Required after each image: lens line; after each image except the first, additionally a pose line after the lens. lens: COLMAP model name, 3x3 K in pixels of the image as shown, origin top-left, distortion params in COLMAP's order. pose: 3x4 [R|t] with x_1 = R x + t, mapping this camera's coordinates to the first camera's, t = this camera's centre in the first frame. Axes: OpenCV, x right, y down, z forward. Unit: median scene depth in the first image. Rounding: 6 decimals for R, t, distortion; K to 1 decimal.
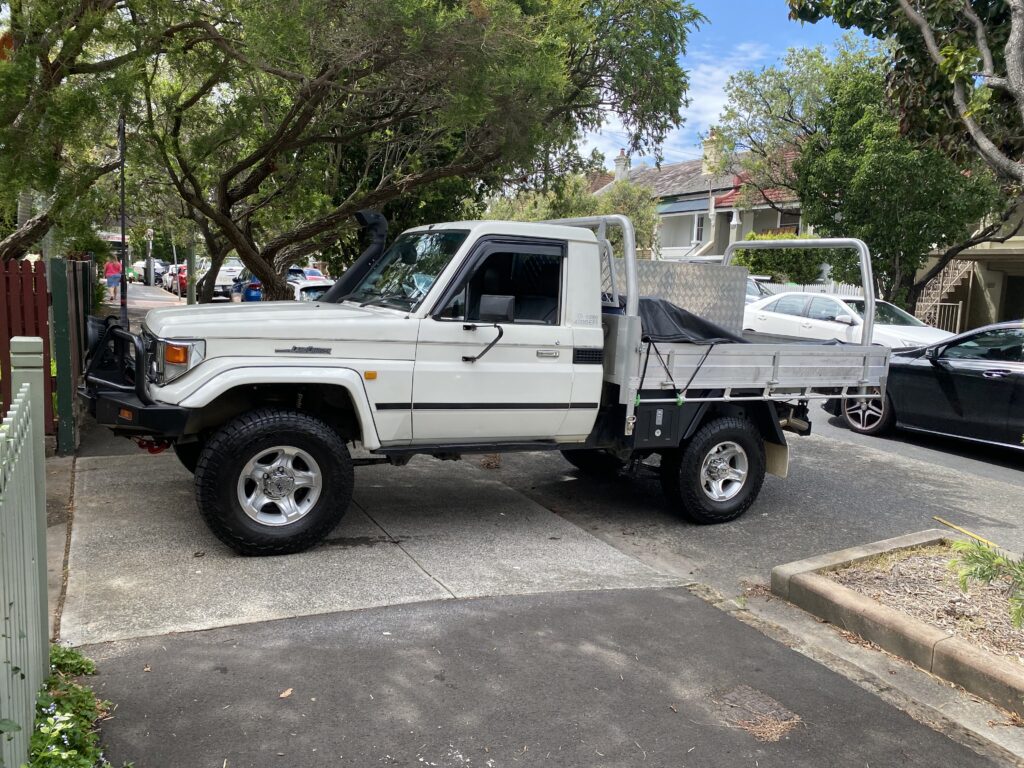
lens RADIAL K [[765.3, 0, 496.1], [0, 765.3, 383.7], [0, 0, 1]] dist [0.060292, -0.001233]
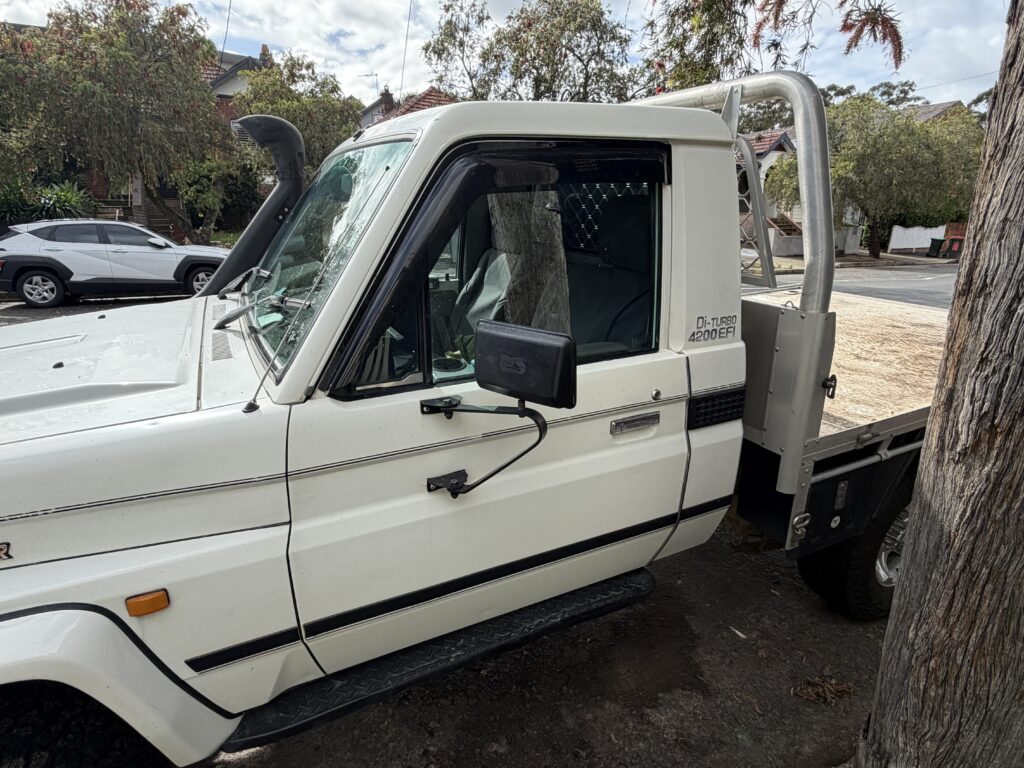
lens RADIAL K [[559.6, 0, 511.6], [0, 559.6, 381.8], [0, 0, 1]] dist [0.001934, -0.000760]
pose [[0.997415, -0.066084, -0.028218, 0.008582], [0.070314, 0.978534, 0.193718, -0.125956], [0.014811, -0.195201, 0.980651, 0.684804]]
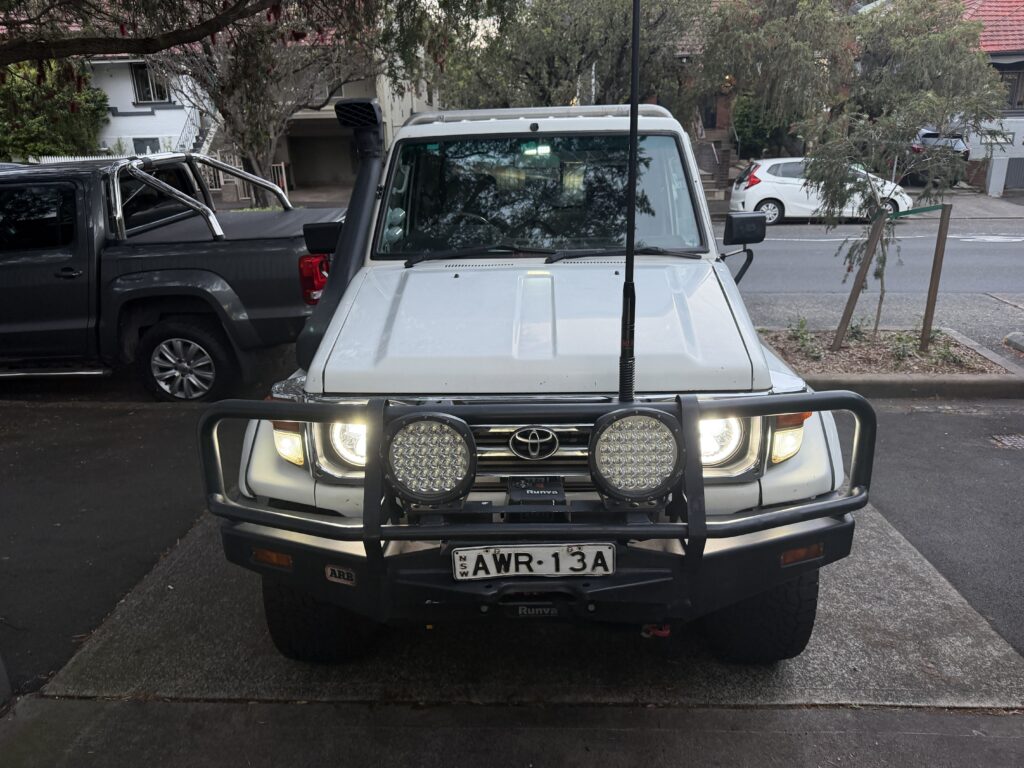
lens RADIAL K [[718.5, 0, 516.0], [0, 718.5, 380.3], [0, 0, 1]] dist [0.081604, -0.097390]
pose [[0.476677, -0.323809, 0.817268, -0.736861], [0.174665, 0.946038, 0.272955, -0.182815], [-0.861552, 0.012637, 0.507512, 0.742145]]
